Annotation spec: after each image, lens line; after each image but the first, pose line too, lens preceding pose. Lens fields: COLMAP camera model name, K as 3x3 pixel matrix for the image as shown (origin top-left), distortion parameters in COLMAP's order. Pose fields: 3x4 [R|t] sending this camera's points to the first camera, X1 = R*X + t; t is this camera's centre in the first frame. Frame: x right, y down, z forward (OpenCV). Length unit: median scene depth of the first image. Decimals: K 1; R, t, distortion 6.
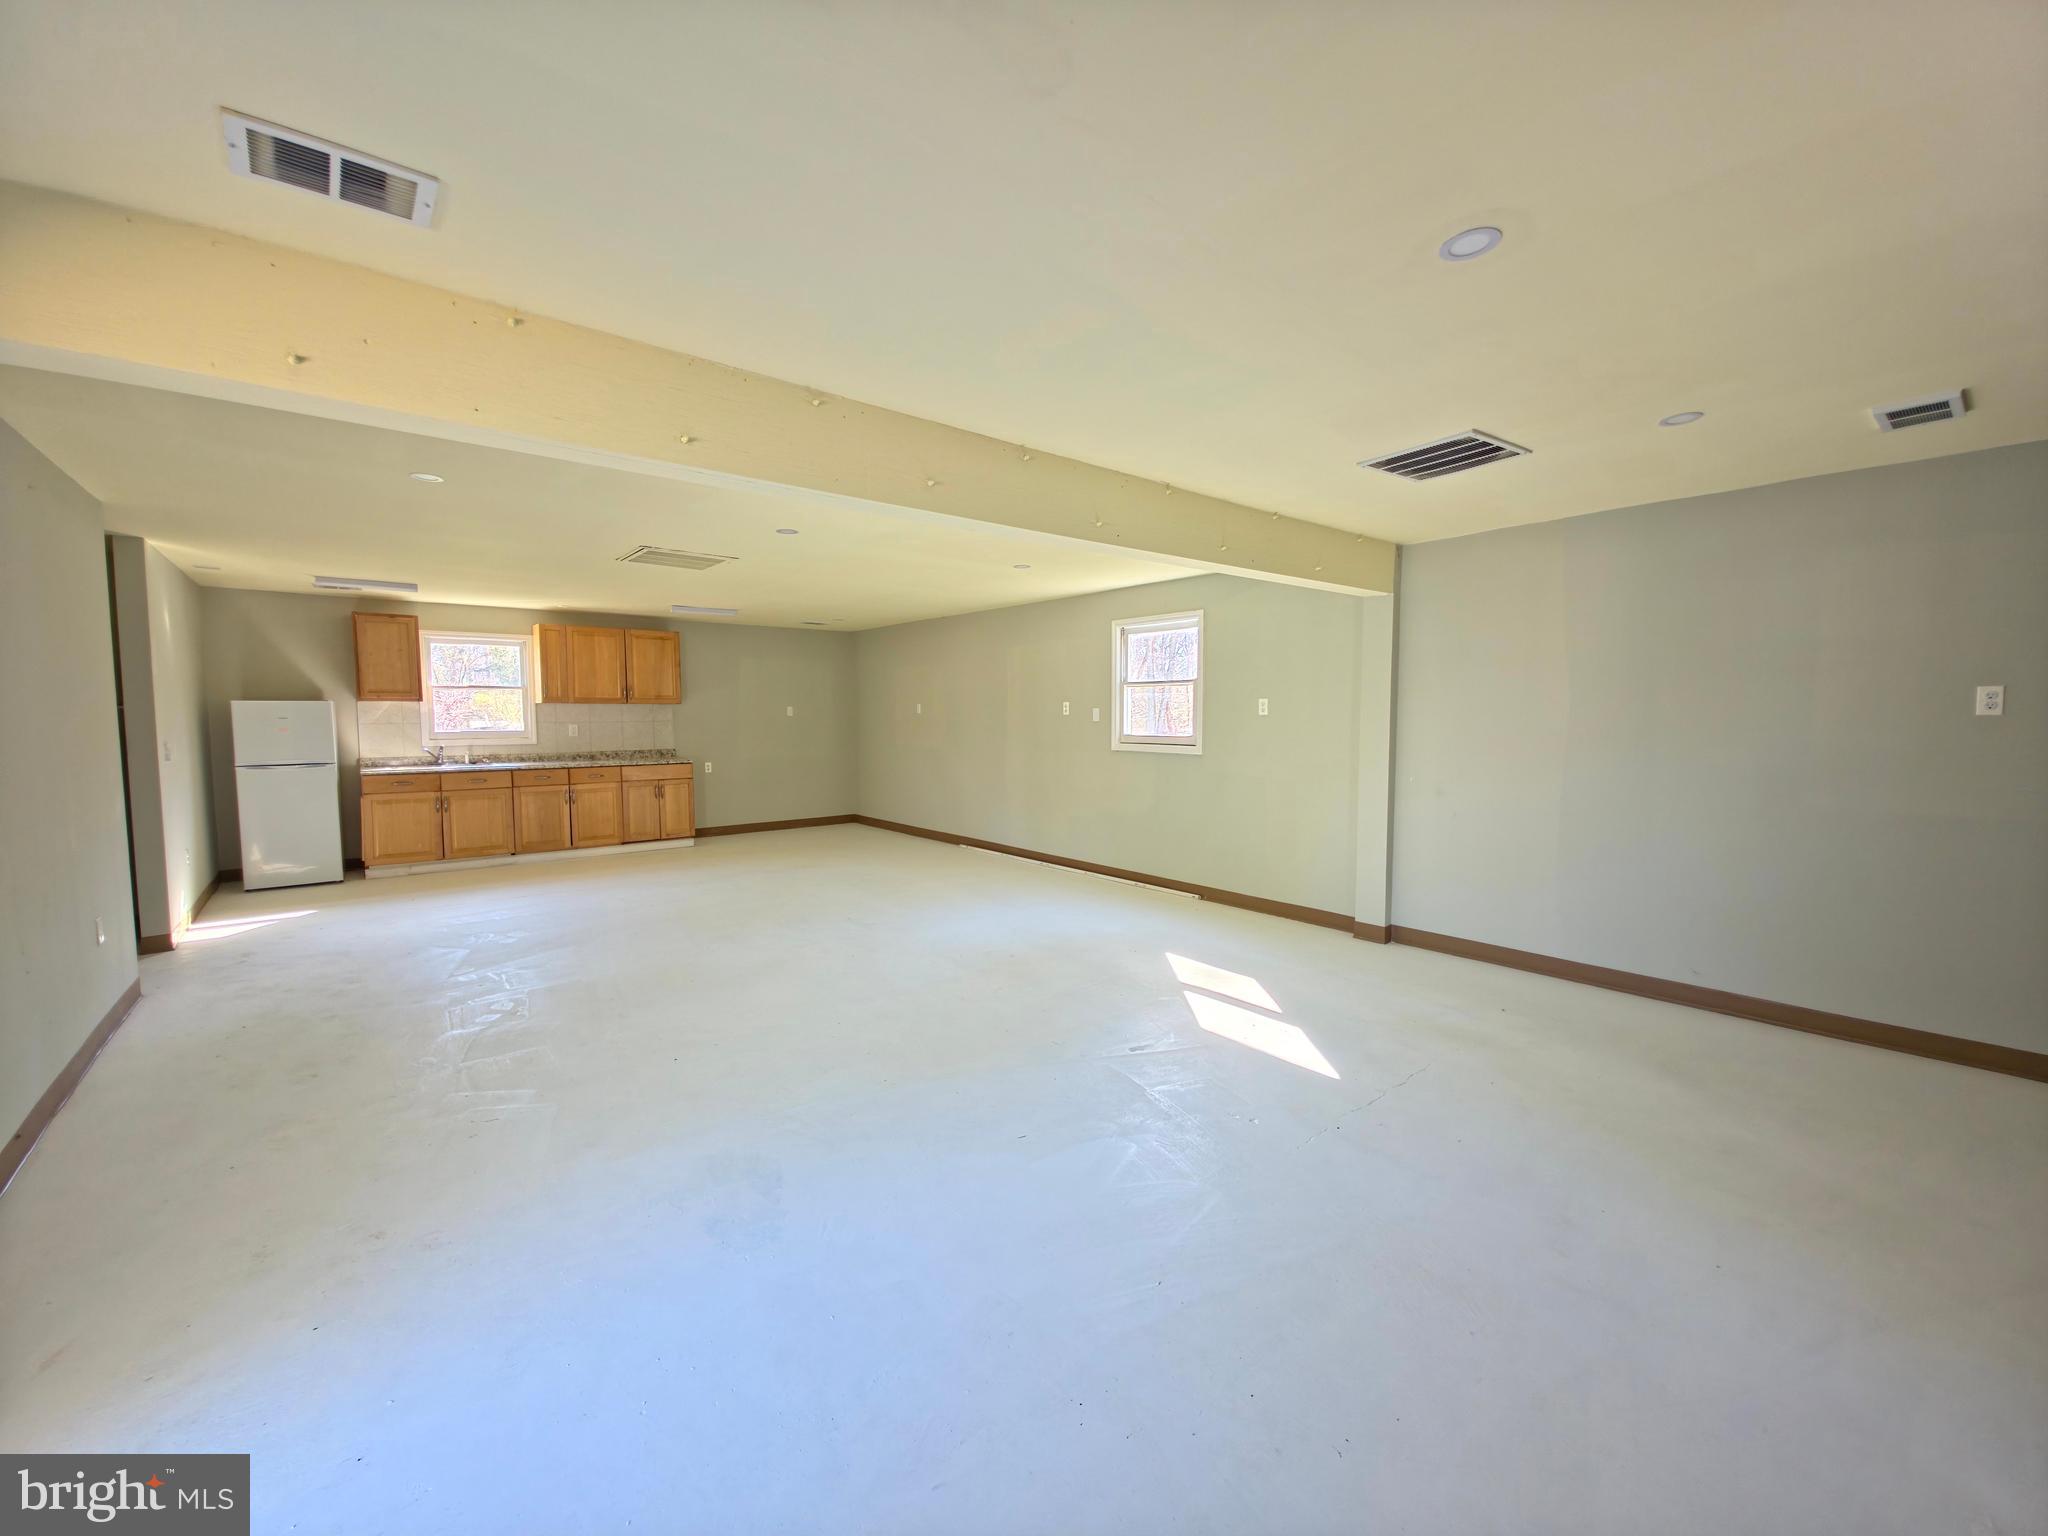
lens RADIAL K [[828.5, 0, 1016.5], [0, 828.5, 778.3], [0, 0, 1]] dist [0.018384, -0.000391]
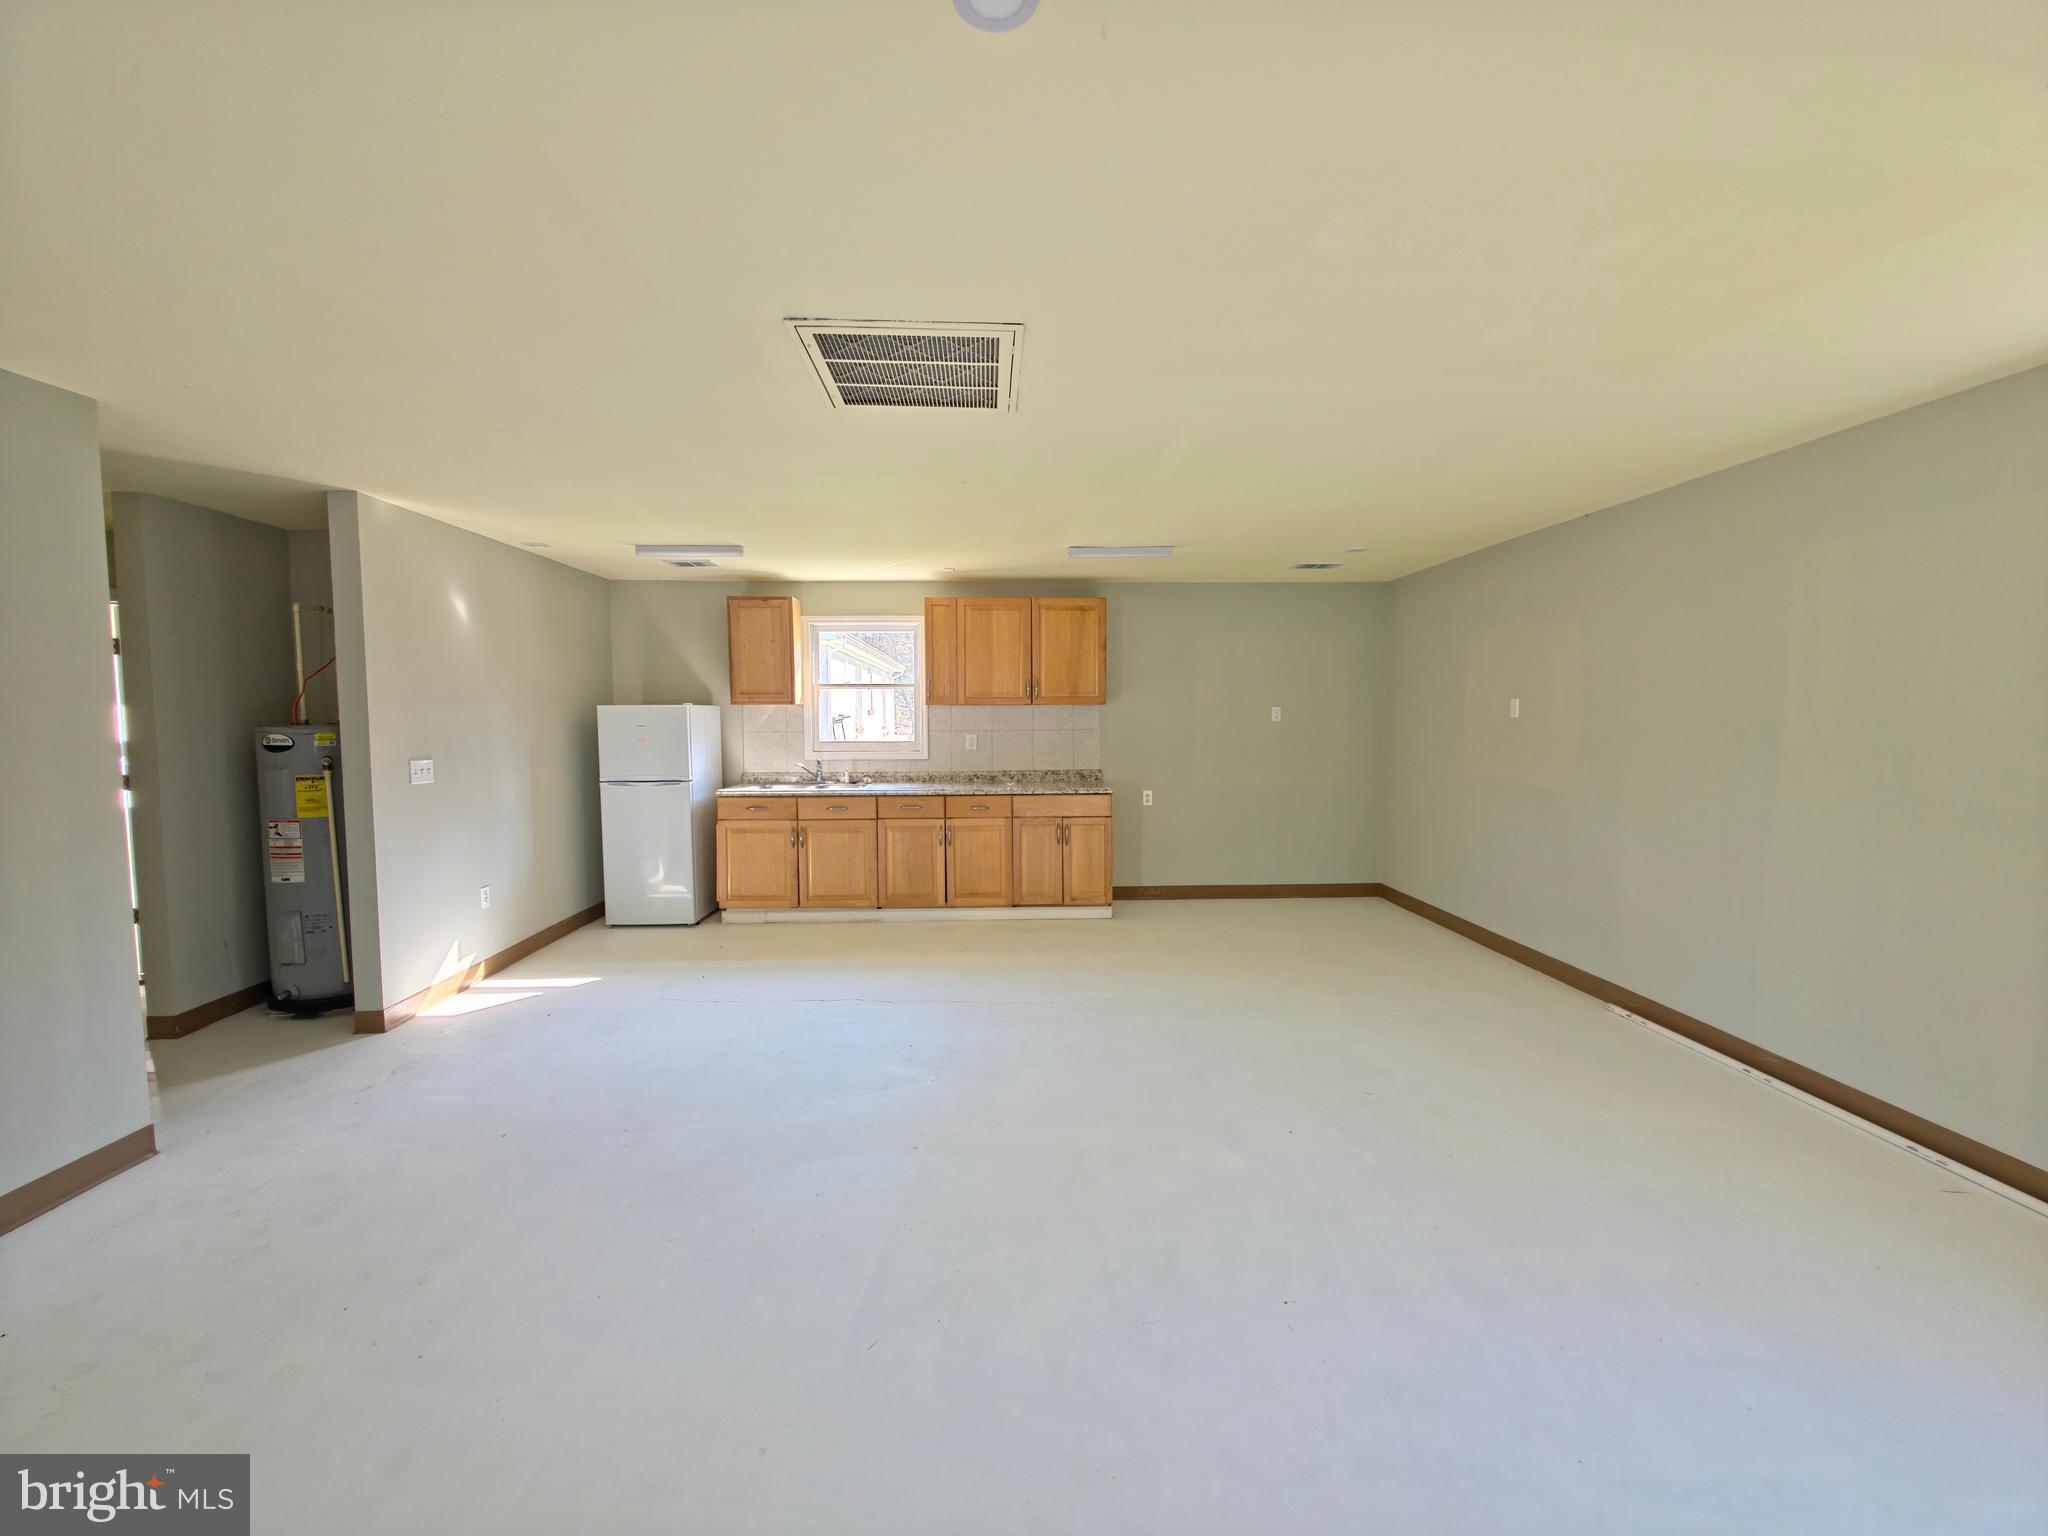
lens RADIAL K [[828.5, 0, 1021.7], [0, 828.5, 779.3], [0, 0, 1]] dist [0.018384, -0.000391]
pose [[0.798670, 0.044569, -0.600116, -0.056833], [-0.044447, 0.998899, 0.015033, -0.038886], [0.600125, 0.014667, 0.799772, 0.457971]]
